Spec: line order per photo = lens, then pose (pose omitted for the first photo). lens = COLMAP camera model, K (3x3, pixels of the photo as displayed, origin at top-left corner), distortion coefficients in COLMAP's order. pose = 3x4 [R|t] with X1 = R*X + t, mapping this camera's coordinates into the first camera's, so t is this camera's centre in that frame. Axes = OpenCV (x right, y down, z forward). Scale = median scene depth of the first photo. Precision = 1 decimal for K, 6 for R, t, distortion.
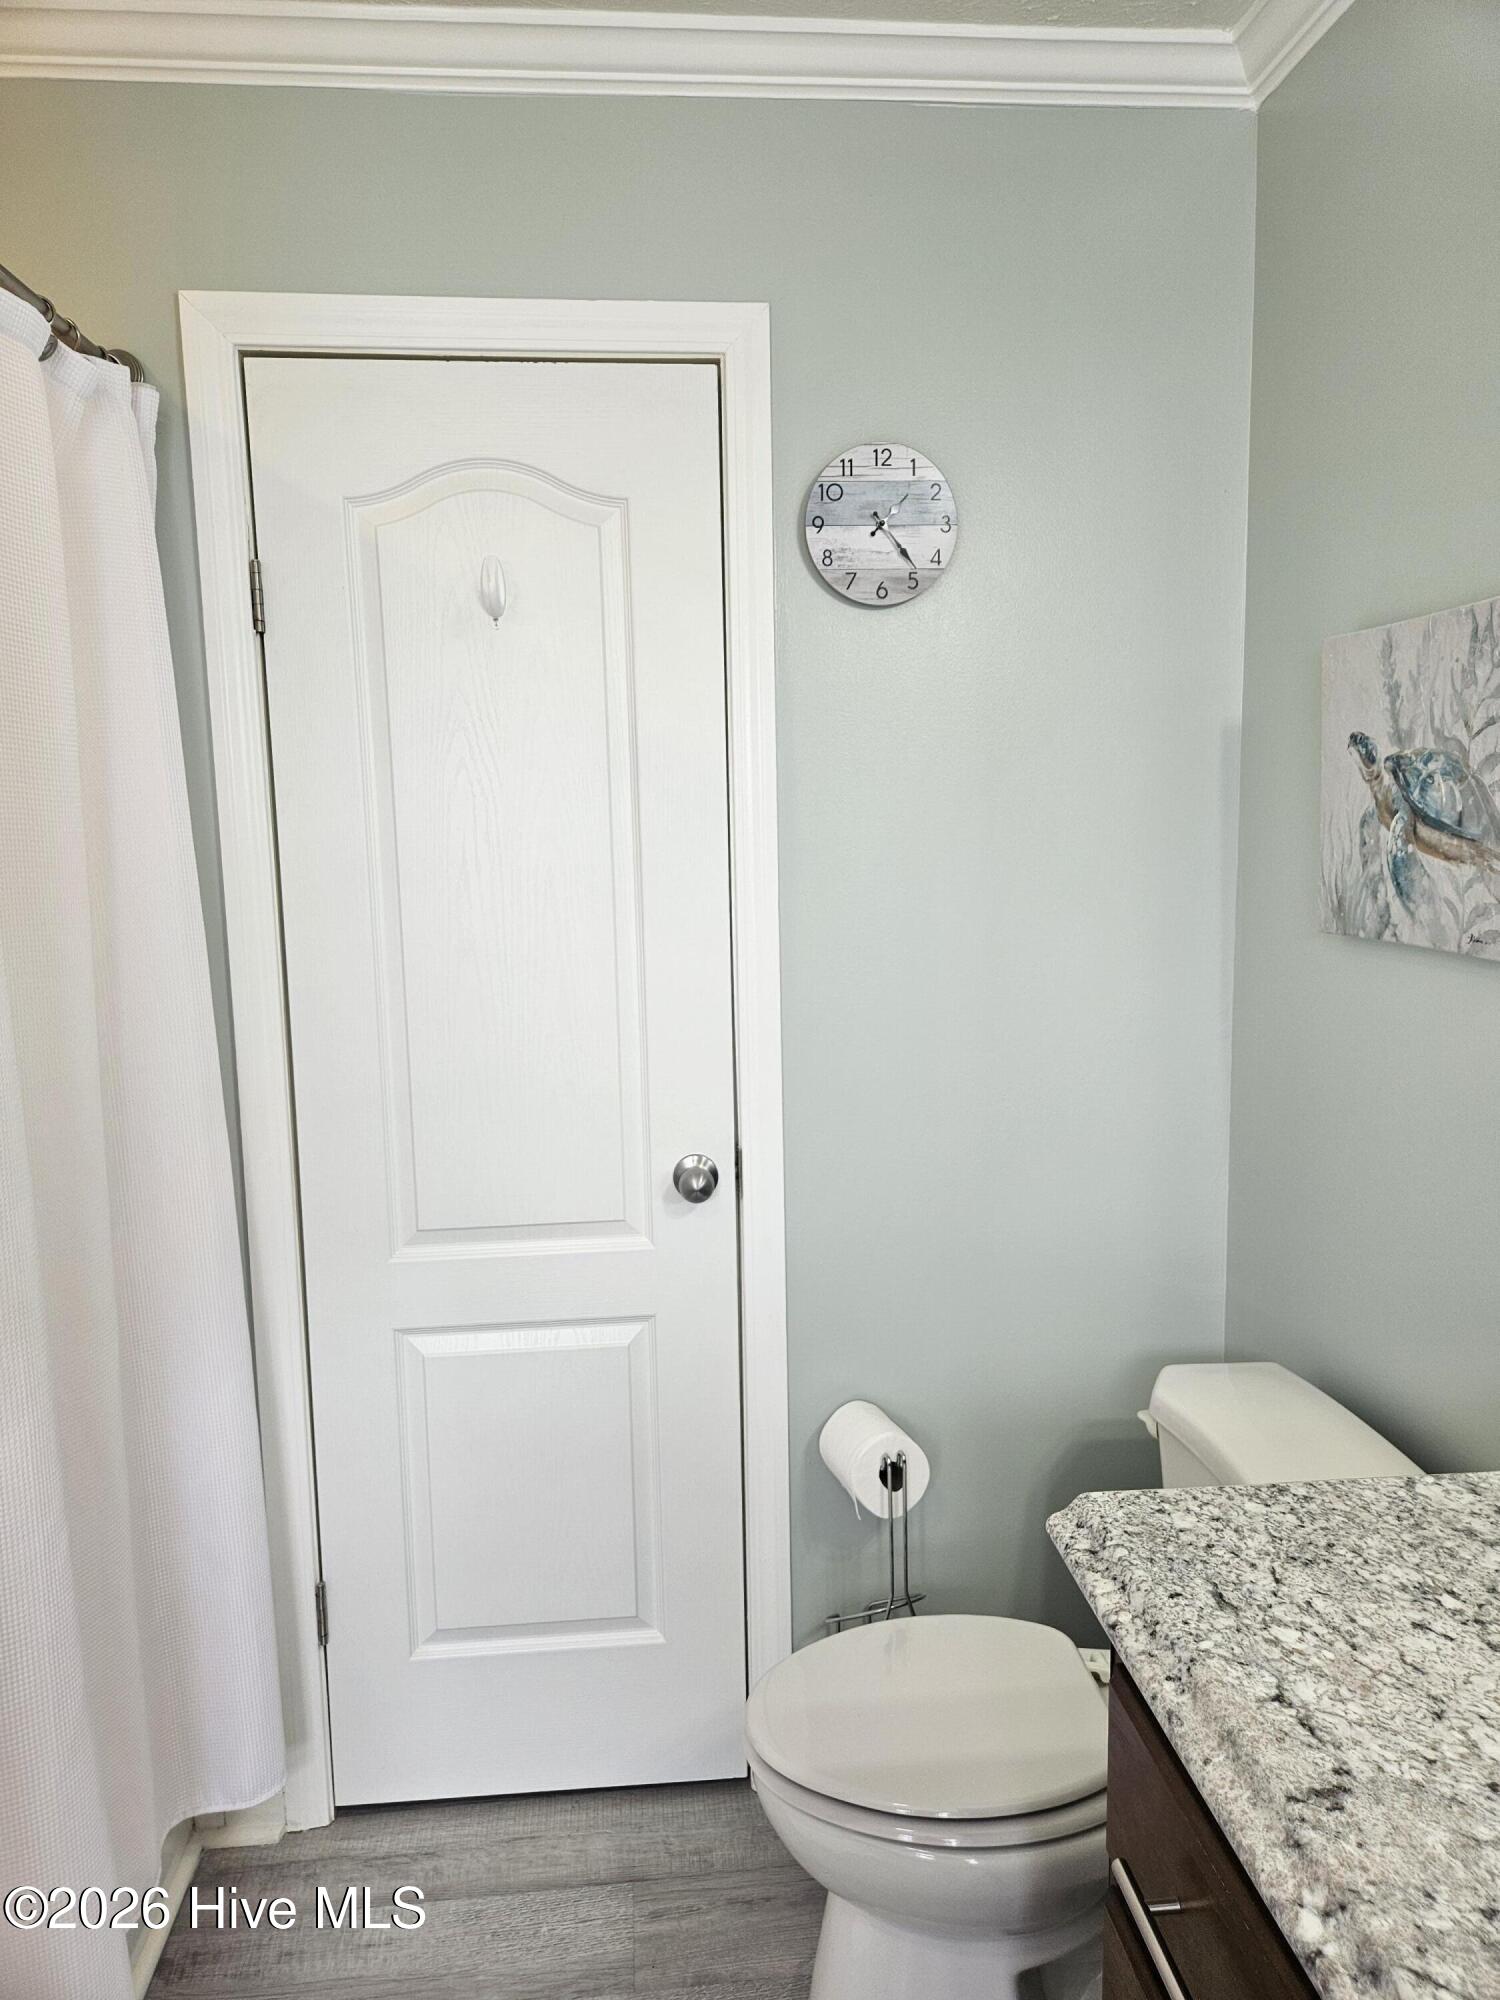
lens RADIAL K [[1326.9, 0, 761.1], [0, 1326.9, 982.3], [0, 0, 1]] dist [0.078009, -0.064535]
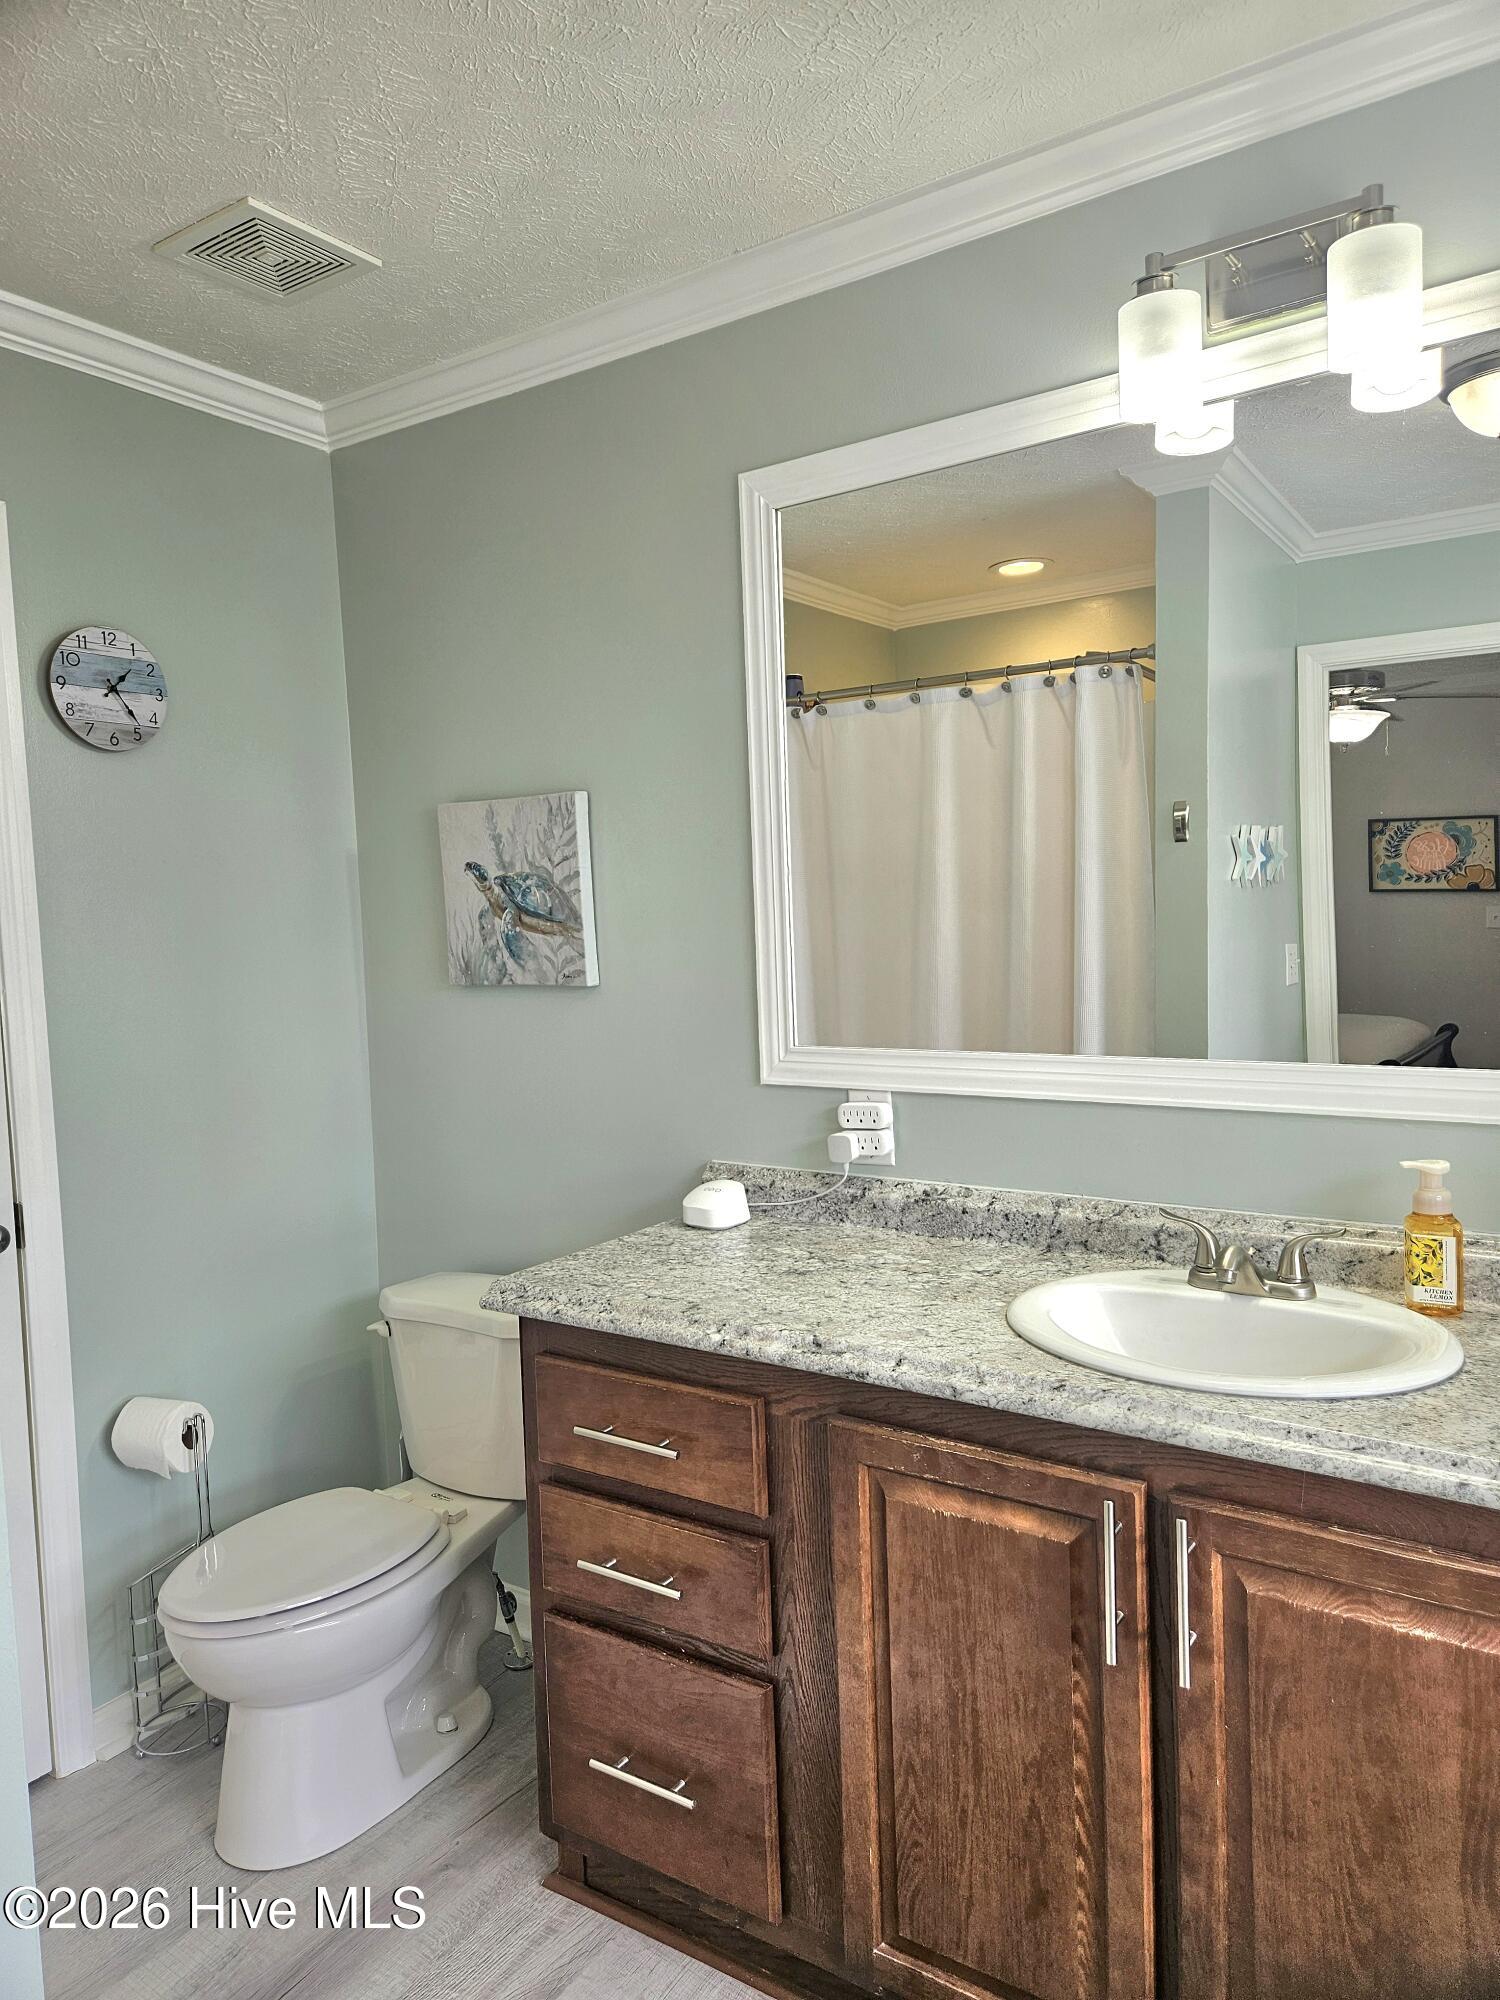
lens RADIAL K [[1329.4, 0, 732.0], [0, 1329.4, 1013.3], [0, 0, 1]] dist [0.080979, -0.067689]
pose [[0.646051, -0.060972, 0.760855, -0.642062], [0.117048, 0.992928, -0.019817, 0.073279], [-0.754267, 0.101860, 0.648619, -0.306313]]
